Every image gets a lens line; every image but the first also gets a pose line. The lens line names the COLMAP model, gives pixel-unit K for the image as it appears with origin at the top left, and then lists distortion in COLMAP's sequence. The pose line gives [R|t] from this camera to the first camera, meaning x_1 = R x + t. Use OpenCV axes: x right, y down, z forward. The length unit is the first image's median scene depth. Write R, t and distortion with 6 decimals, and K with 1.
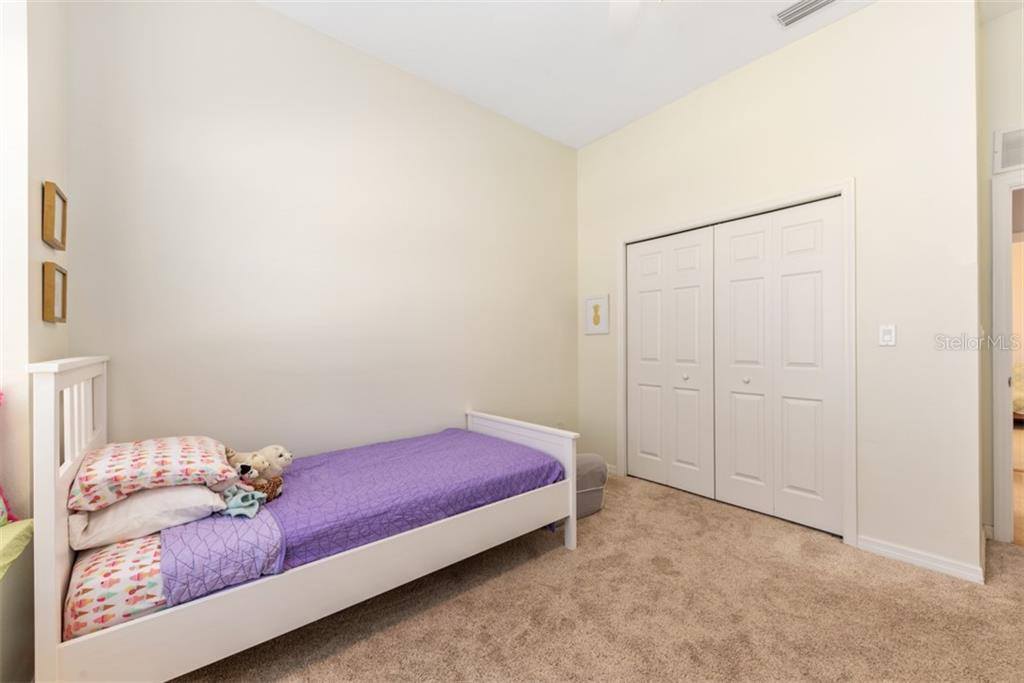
lens RADIAL K [[424.4, 0, 516.4], [0, 424.4, 342.0], [0, 0, 1]] dist [0.014173, -0.000926]
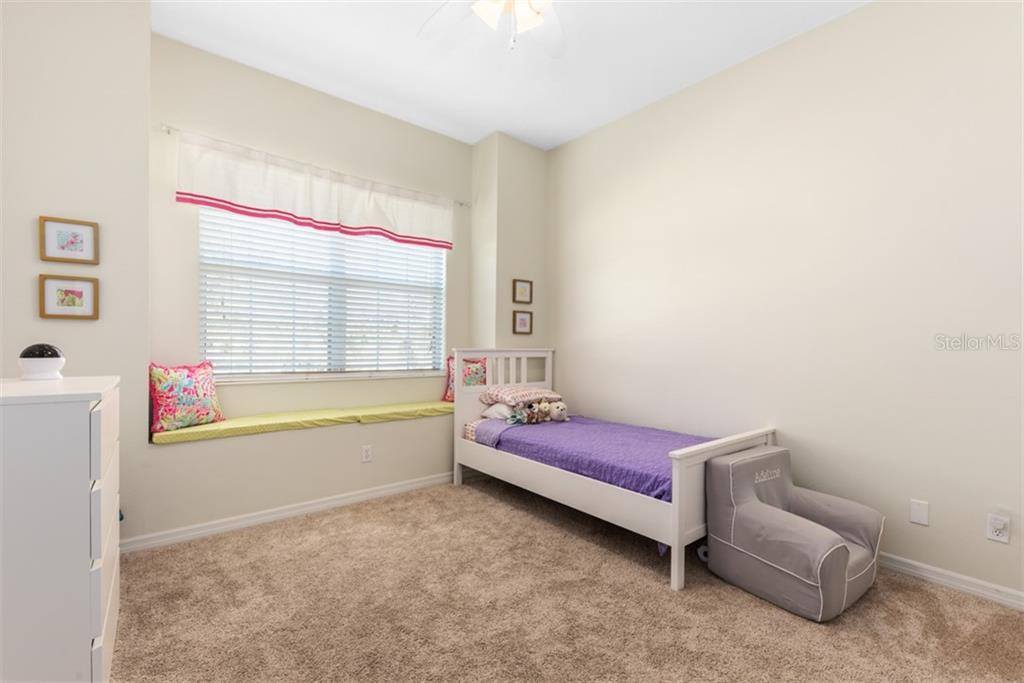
lens RADIAL K [[435.4, 0, 512.0], [0, 435.4, 343.2], [0, 0, 1]] dist [0.000436, -0.000013]
pose [[-0.014057, 0.003349, -0.999896, 1.052225], [-0.013150, 0.999907, 0.003534, -0.004306], [0.999815, 0.013198, -0.014012, 0.703229]]
